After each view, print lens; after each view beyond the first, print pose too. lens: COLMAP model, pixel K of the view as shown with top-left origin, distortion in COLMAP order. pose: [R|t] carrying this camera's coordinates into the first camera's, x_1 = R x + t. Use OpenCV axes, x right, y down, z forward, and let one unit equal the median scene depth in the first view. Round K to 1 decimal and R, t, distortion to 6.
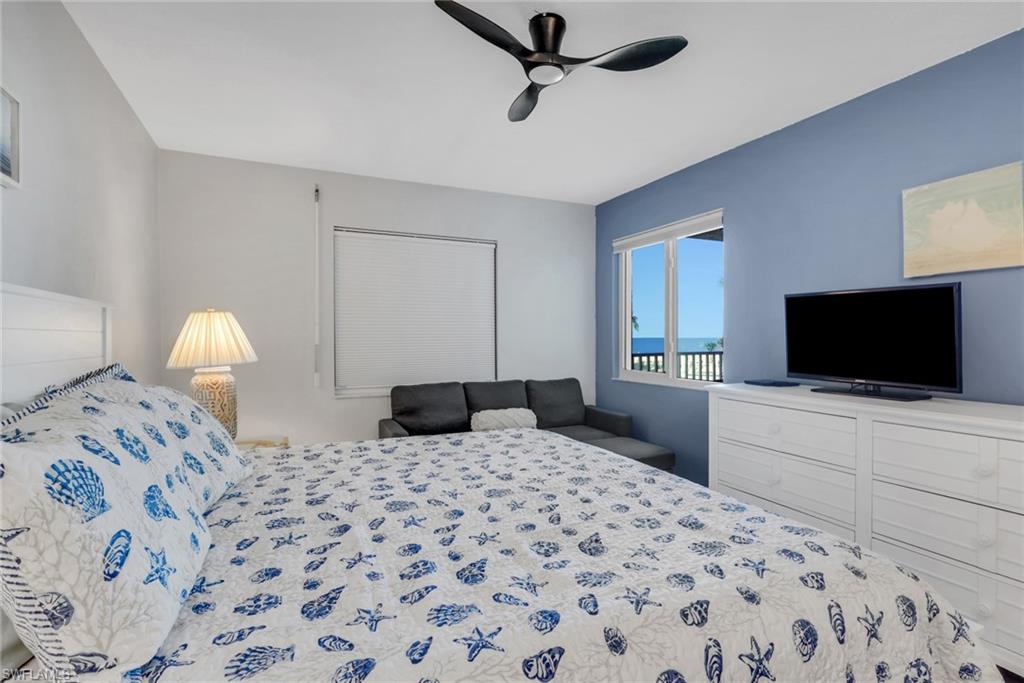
lens RADIAL K [[487.5, 0, 507.5], [0, 487.5, 339.6], [0, 0, 1]] dist [-0.004135, 0.002882]
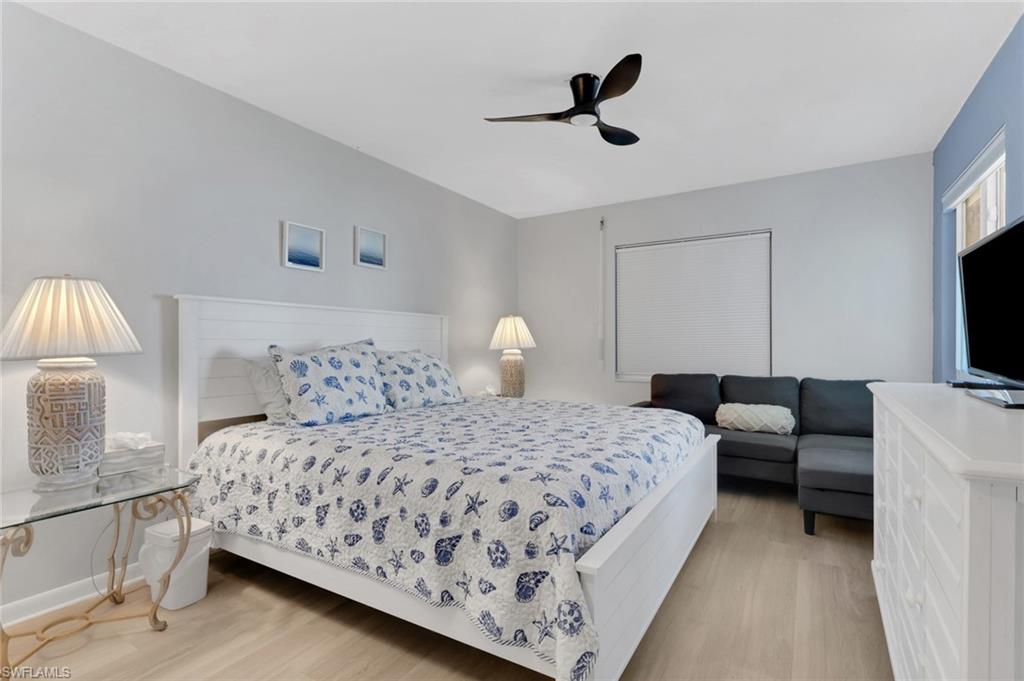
lens RADIAL K [[487.5, 0, 513.4], [0, 487.5, 342.7], [0, 0, 1]] dist [-0.004135, 0.002882]
pose [[0.550554, -0.001804, -0.834797, 0.564931], [-0.002358, 0.999990, -0.003716, 0.026338], [0.834796, 0.004014, 0.550545, 0.073302]]
